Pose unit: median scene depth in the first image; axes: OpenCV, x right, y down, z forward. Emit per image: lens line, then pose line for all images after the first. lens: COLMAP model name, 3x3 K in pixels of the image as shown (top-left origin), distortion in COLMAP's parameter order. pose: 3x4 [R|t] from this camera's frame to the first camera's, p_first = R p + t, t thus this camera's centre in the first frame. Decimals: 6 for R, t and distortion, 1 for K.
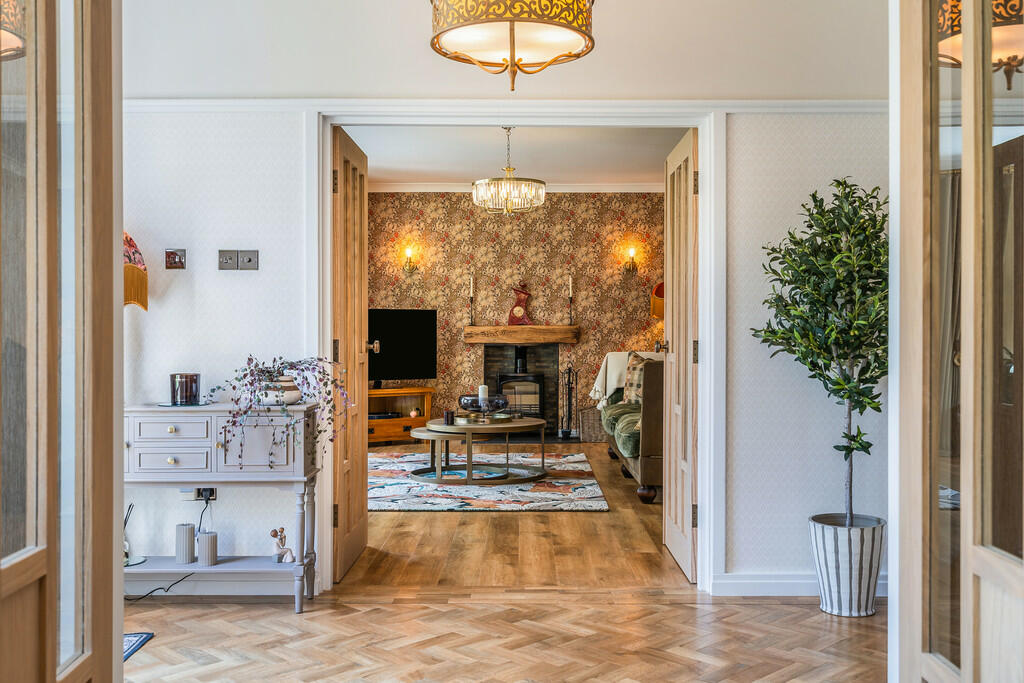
lens RADIAL K [[995.4, 0, 512.0], [0, 995.4, 341.5], [0, 0, 1]] dist [-0.000575, 0.002512]
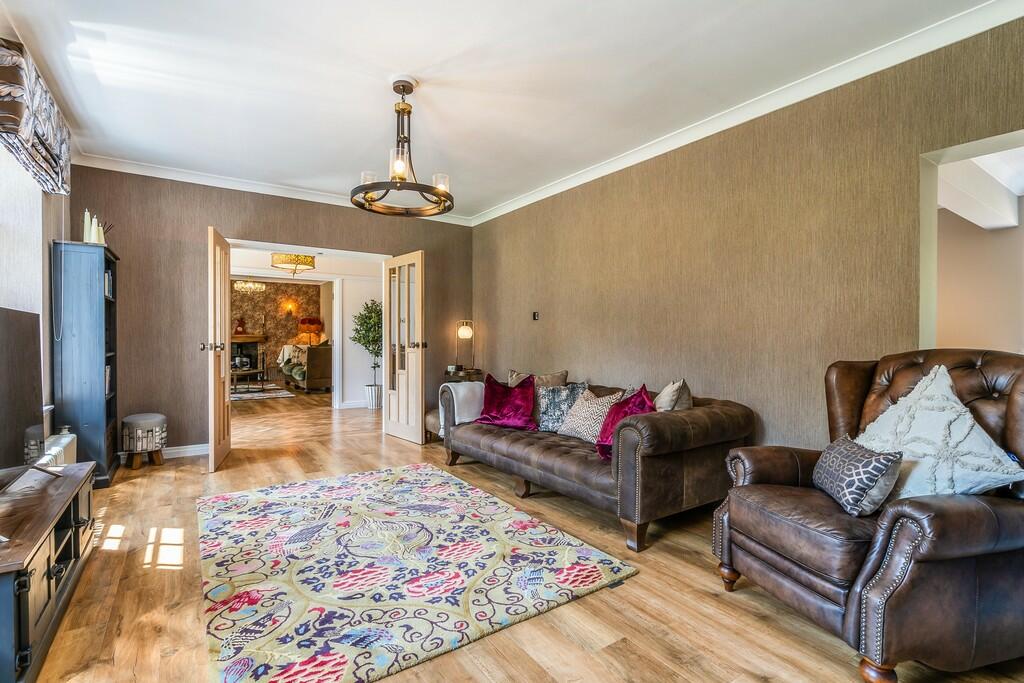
lens RADIAL K [[468.2, 0, 505.5], [0, 468.2, 344.1], [0, 0, 1]] dist [0.000956, 0.000190]
pose [[0.822921, -0.002944, 0.568148, -0.107892], [0.001054, 0.999993, 0.003655, 0.003361], [-0.568155, -0.002409, 0.822918, -0.307517]]
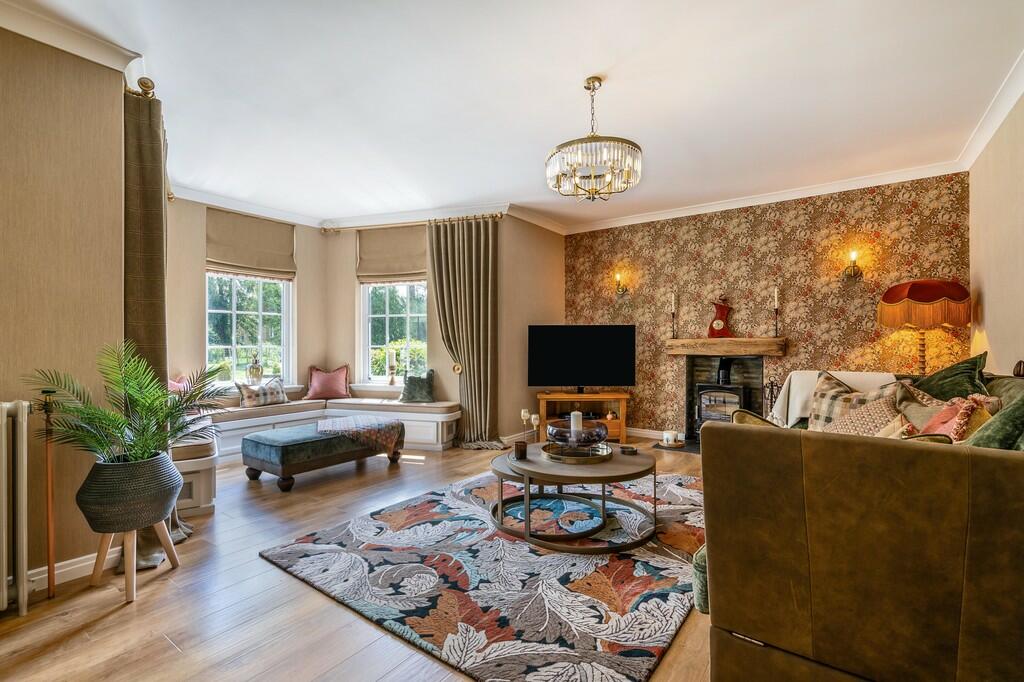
lens RADIAL K [[468.2, 0, 505.5], [0, 468.2, 343.6], [0, 0, 1]] dist [0.000956, 0.000190]
pose [[0.813594, -0.001074, -0.581433, 0.109558], [-0.000887, 0.999995, -0.003089, -0.008554], [0.581433, 0.003029, 0.813588, 0.469859]]
